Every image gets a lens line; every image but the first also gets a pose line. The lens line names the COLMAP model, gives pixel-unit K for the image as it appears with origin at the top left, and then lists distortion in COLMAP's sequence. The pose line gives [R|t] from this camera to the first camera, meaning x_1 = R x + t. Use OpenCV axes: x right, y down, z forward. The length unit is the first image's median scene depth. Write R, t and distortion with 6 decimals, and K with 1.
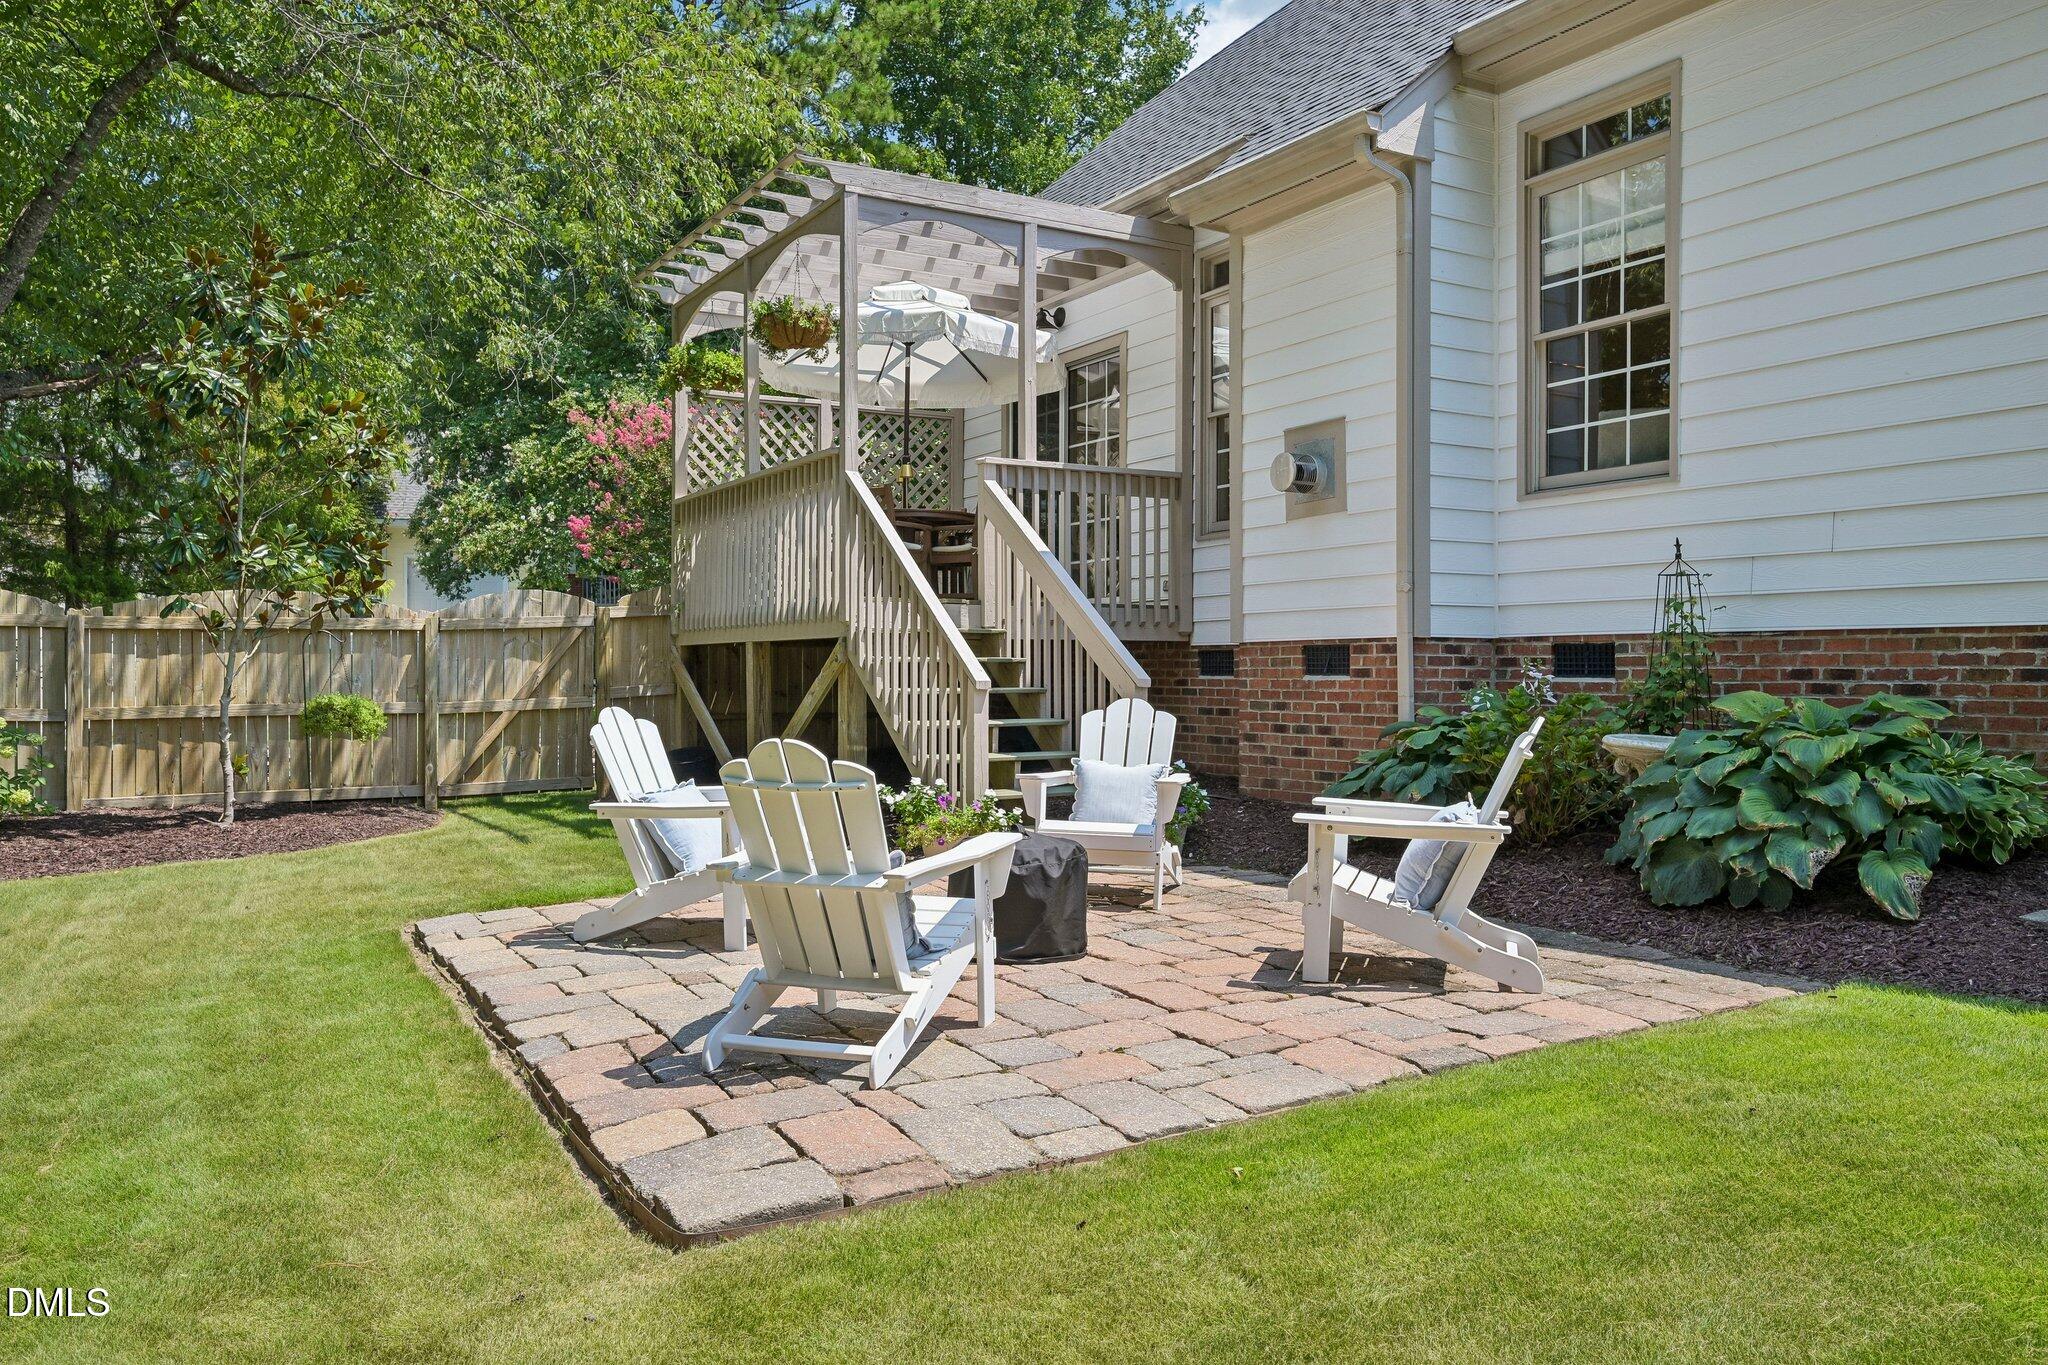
lens RADIAL K [[1520.1, 0, 1014.7], [0, 1520.1, 691.4], [0, 0, 1]] dist [0.001104, -0.005978]
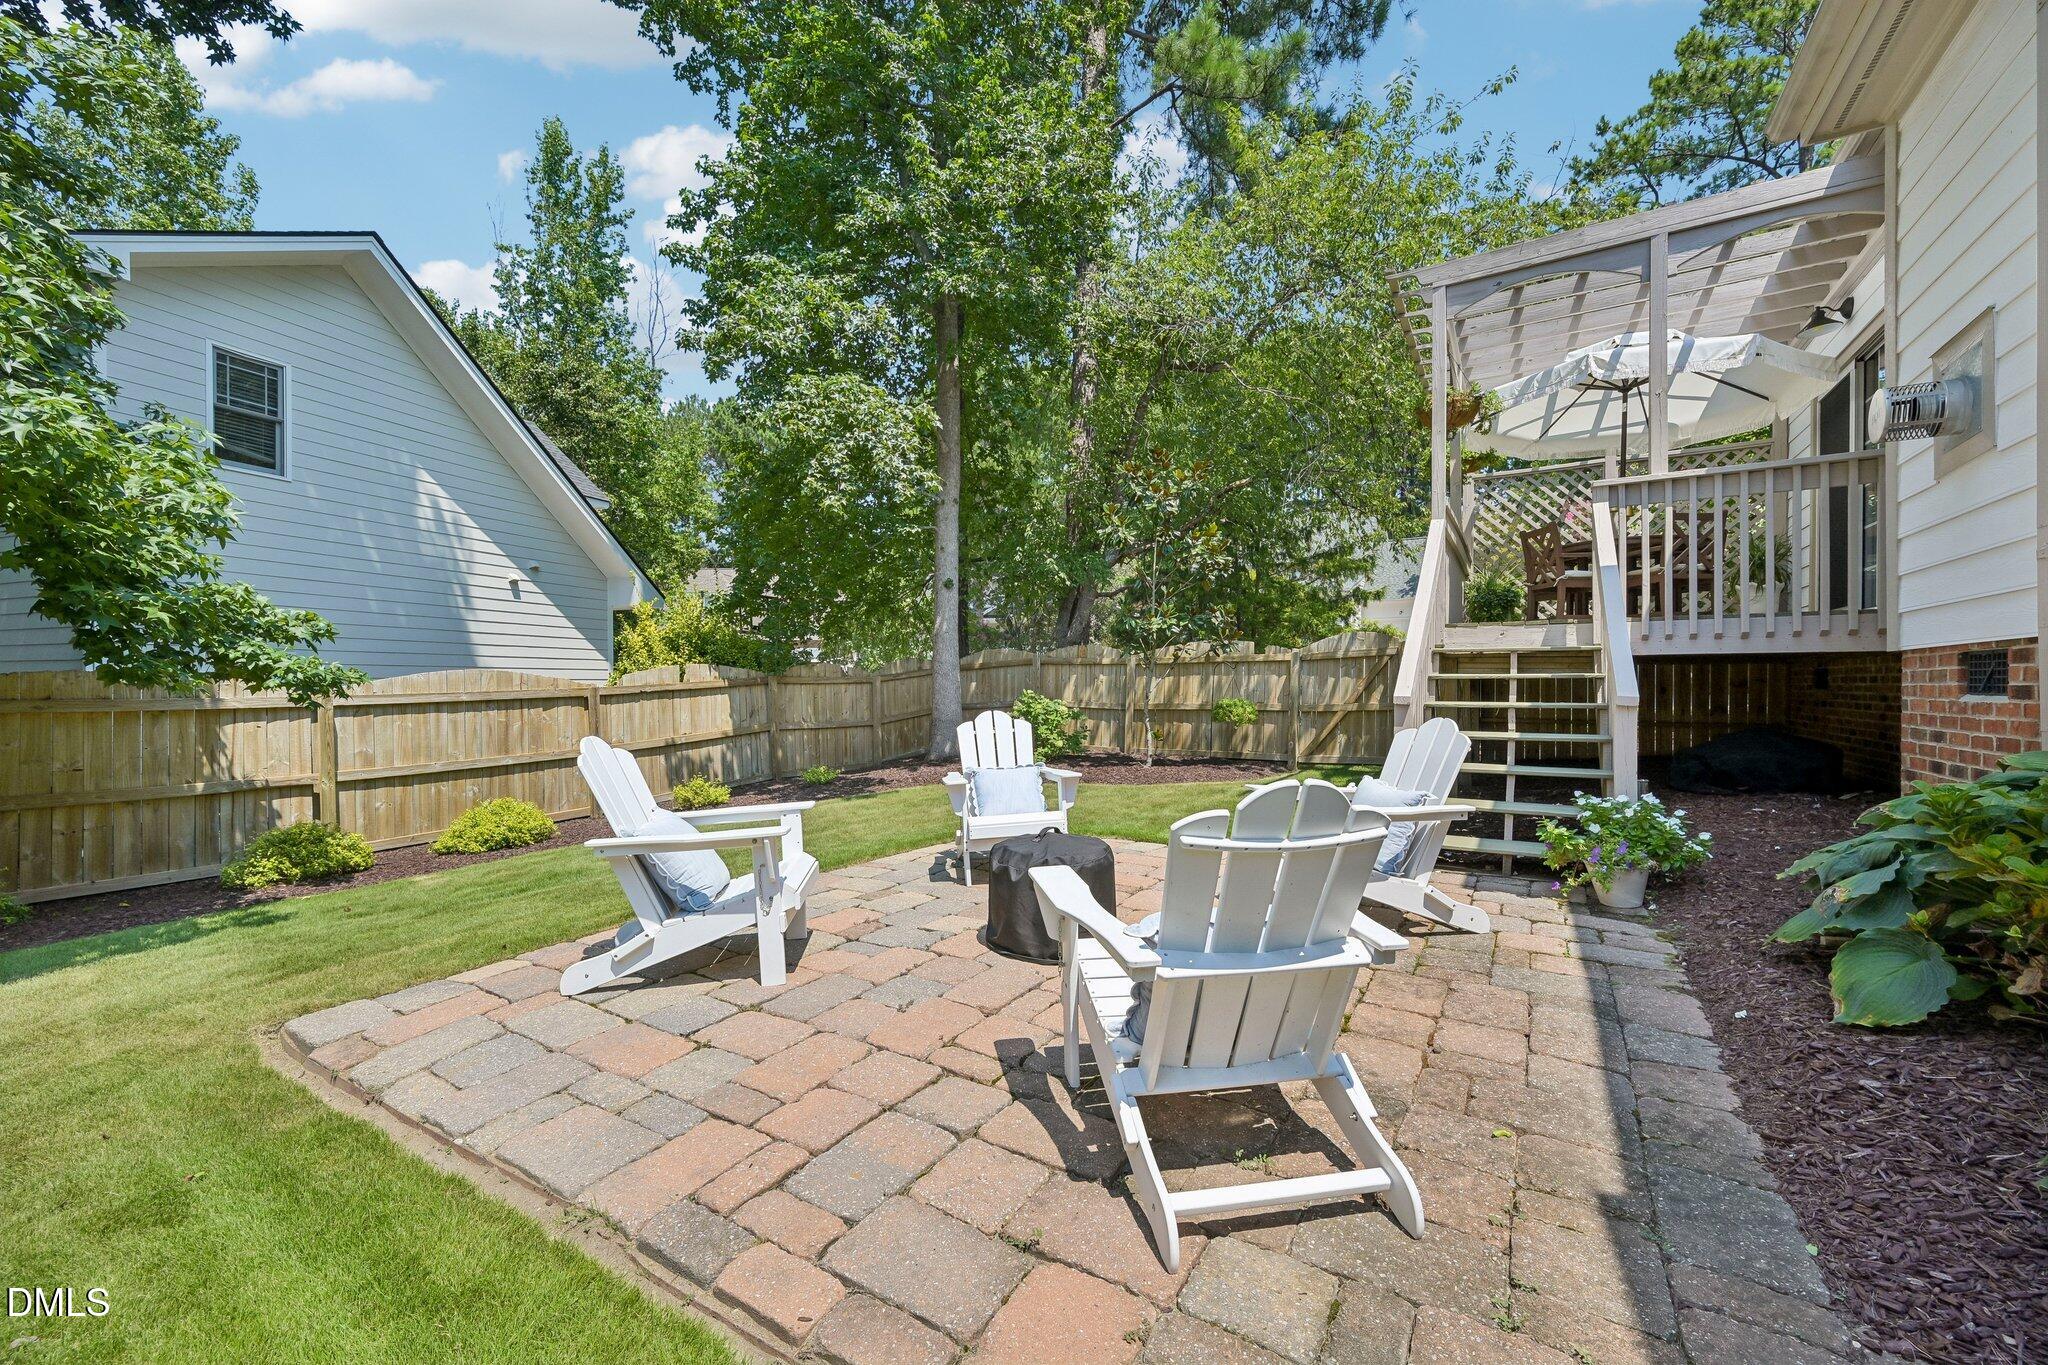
lens RADIAL K [[800.4, 0, 1030.4], [0, 800.4, 683.4], [0, 0, 1]] dist [-0.001984, -0.000312]
pose [[0.462382, 0.000804, -0.886680, 0.343432], [-0.012859, 0.999901, -0.005799, -0.008780], [0.886587, 0.014083, 0.462347, 0.482185]]
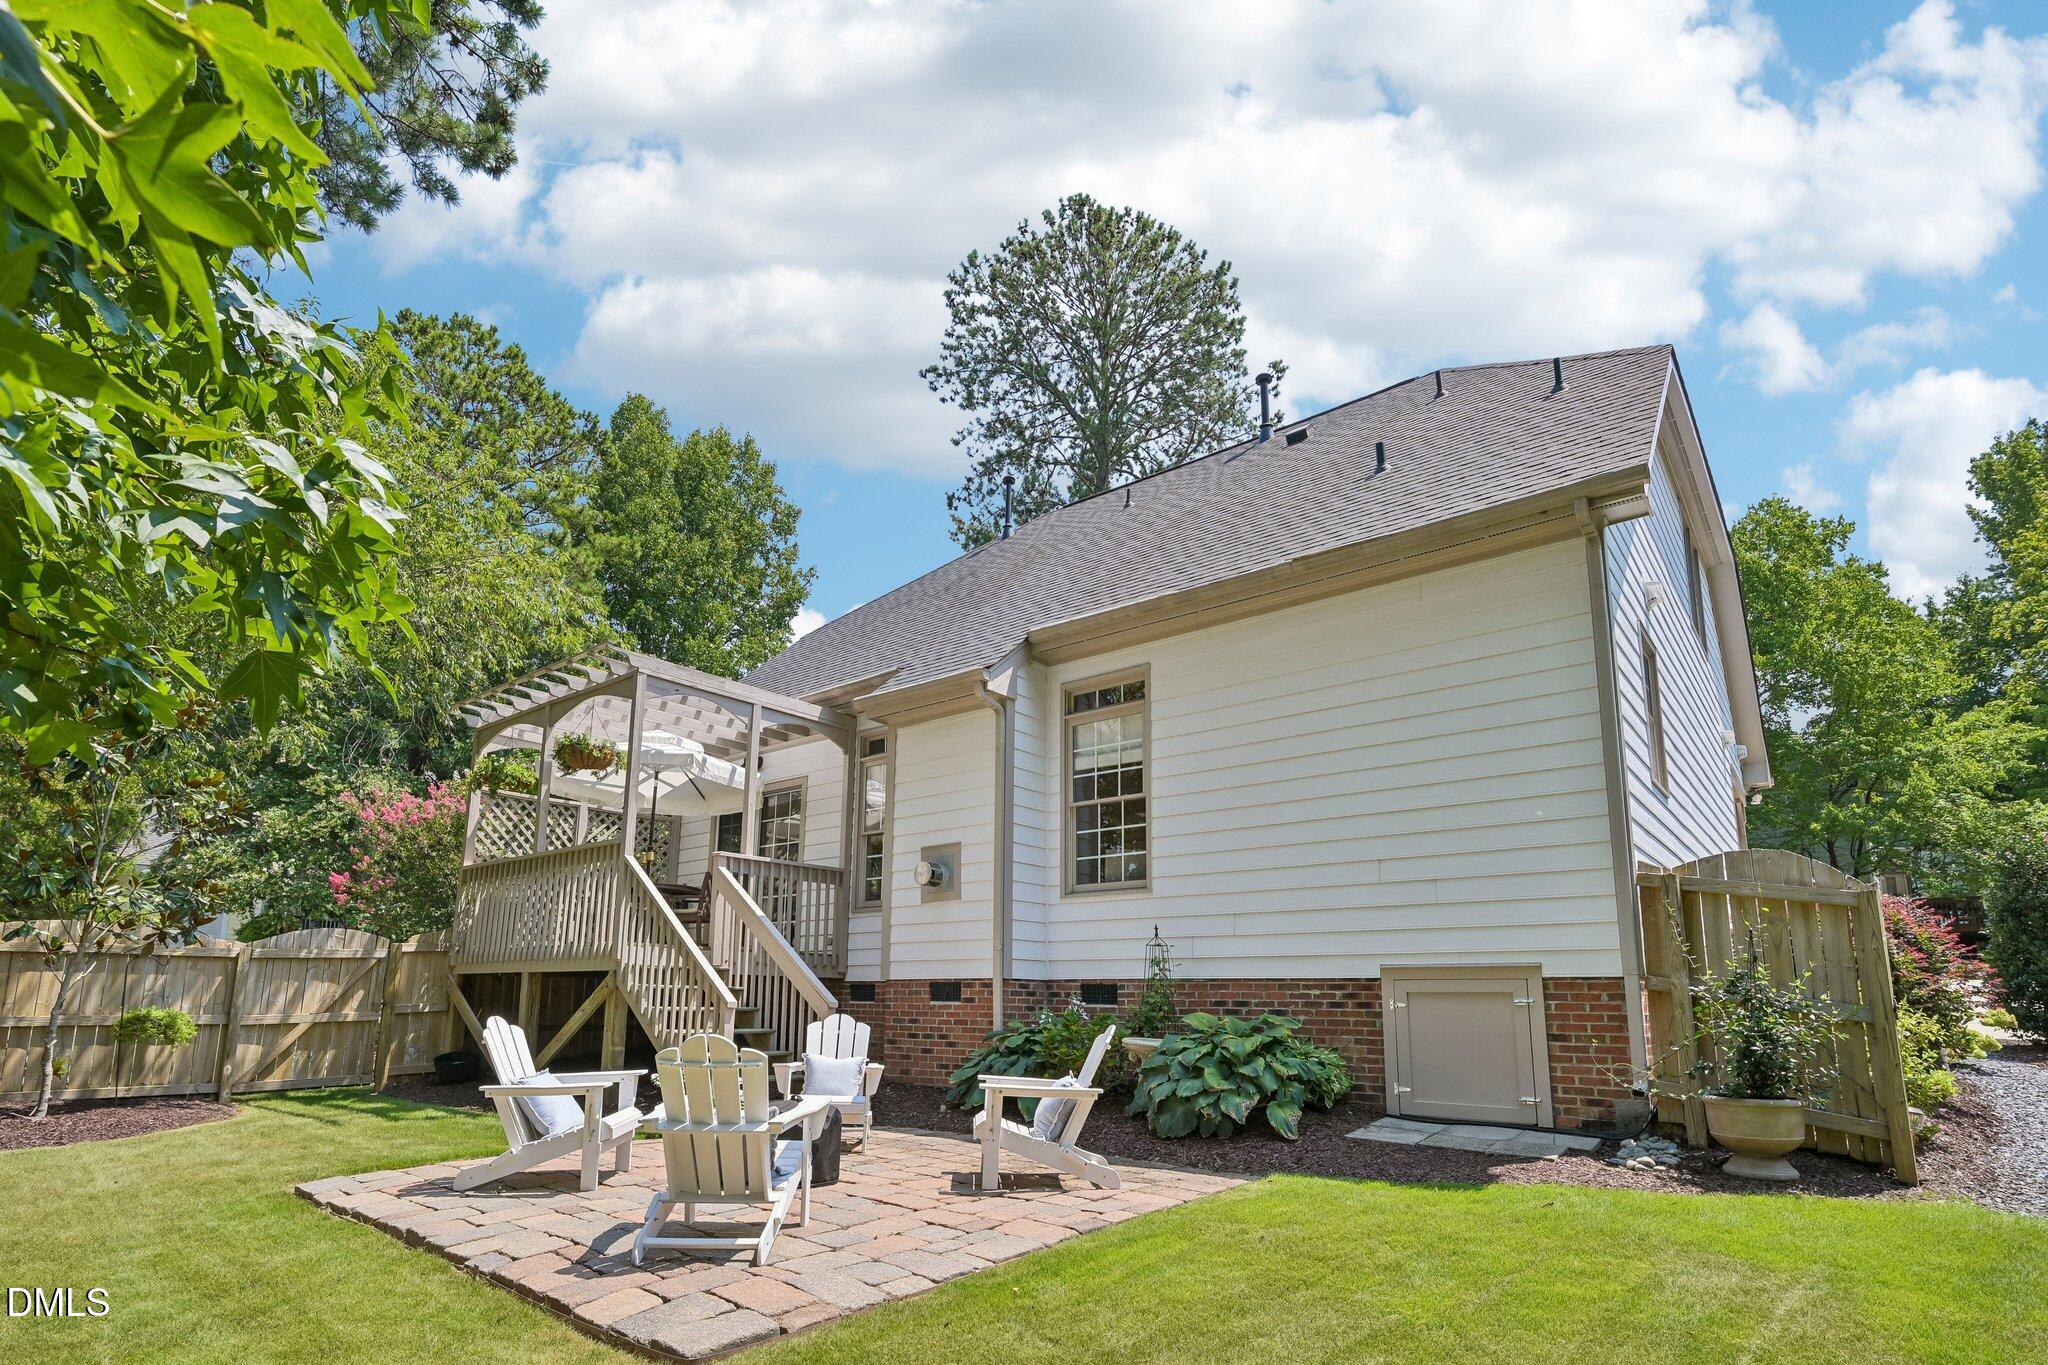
lens RADIAL K [[1037.5, 0, 1024.1], [0, 1037.5, 828.4], [0, 0, 1]] dist [0.002839, 0.000831]
pose [[0.936619, 0.069922, 0.343302, -0.109312], [-0.007816, 0.983808, -0.179055, 0.005432], [-0.350264, 0.165023, 0.921999, -0.064164]]
